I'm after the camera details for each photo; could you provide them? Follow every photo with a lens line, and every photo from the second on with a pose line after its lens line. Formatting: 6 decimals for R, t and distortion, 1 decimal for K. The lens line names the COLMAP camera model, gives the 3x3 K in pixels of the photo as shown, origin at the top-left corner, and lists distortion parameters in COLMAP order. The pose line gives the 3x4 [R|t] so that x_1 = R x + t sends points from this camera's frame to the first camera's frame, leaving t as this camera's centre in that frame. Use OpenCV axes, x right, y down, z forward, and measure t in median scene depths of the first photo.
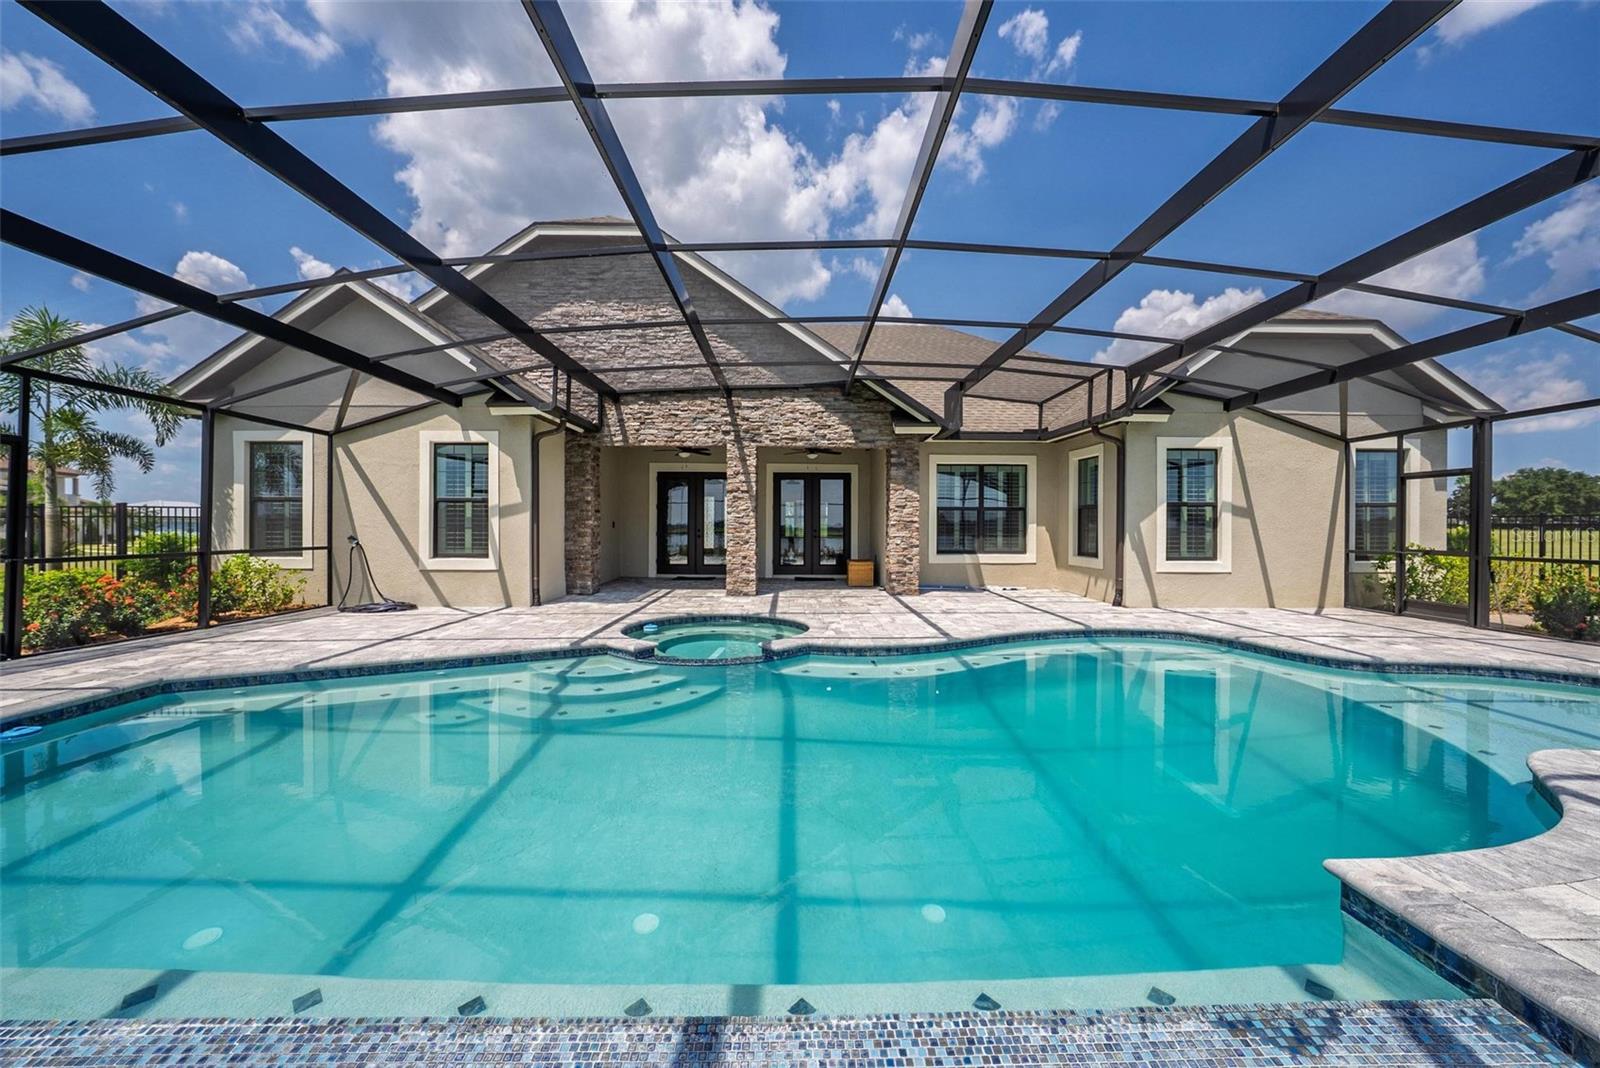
lens RADIAL K [[572.0, 0, 802.6], [0, 572.0, 529.7], [0, 0, 1]] dist [-0.023058, 0.005224]
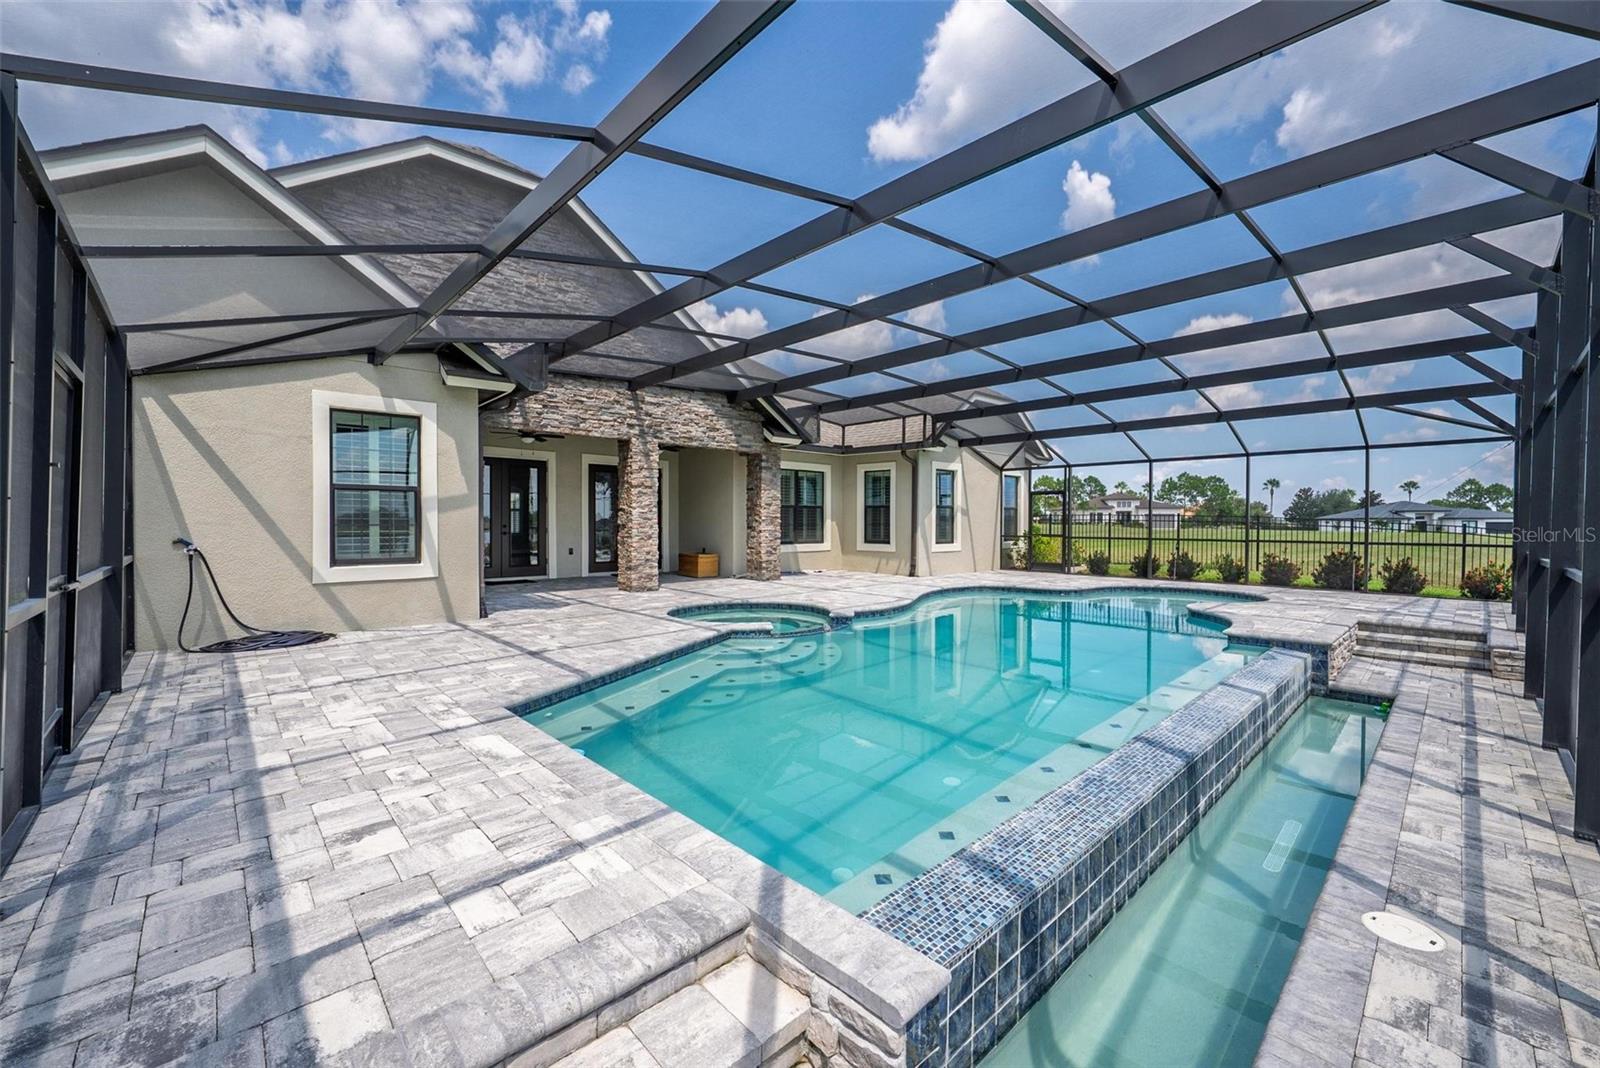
lens RADIAL K [[631.4, 0, 802.6], [0, 631.4, 525.9], [0, 0, 1]] dist [-0.009424, 0.000045]
pose [[0.741083, -0.006499, 0.671382, -0.658539], [0.002948, 0.999975, 0.006426, -0.004999], [-0.671407, -0.002783, 0.741083, 0.001170]]
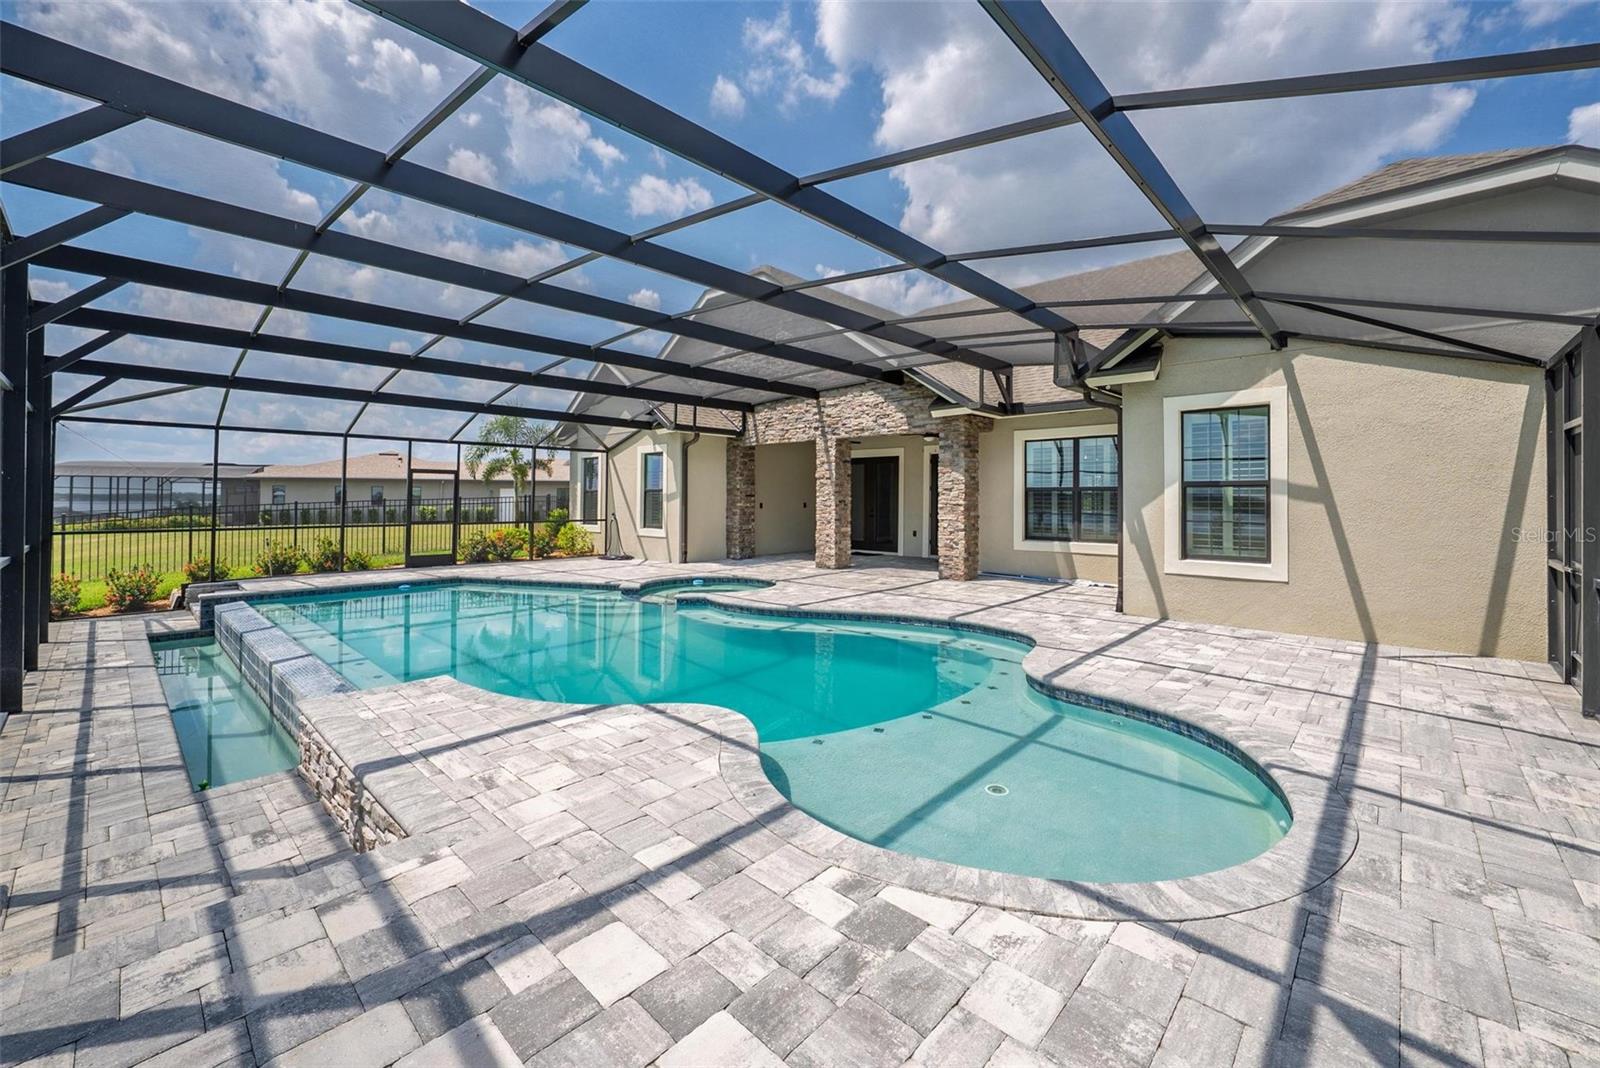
lens RADIAL K [[642.9, 0, 802.3], [0, 642.9, 494.2], [0, 0, 1]] dist [-0.000579, 0.000003]
pose [[0.723866, -0.007697, -0.689897, 0.778062], [-0.003210, 0.999889, -0.014524, -0.015876], [0.689933, 0.012728, 0.723761, 0.023019]]
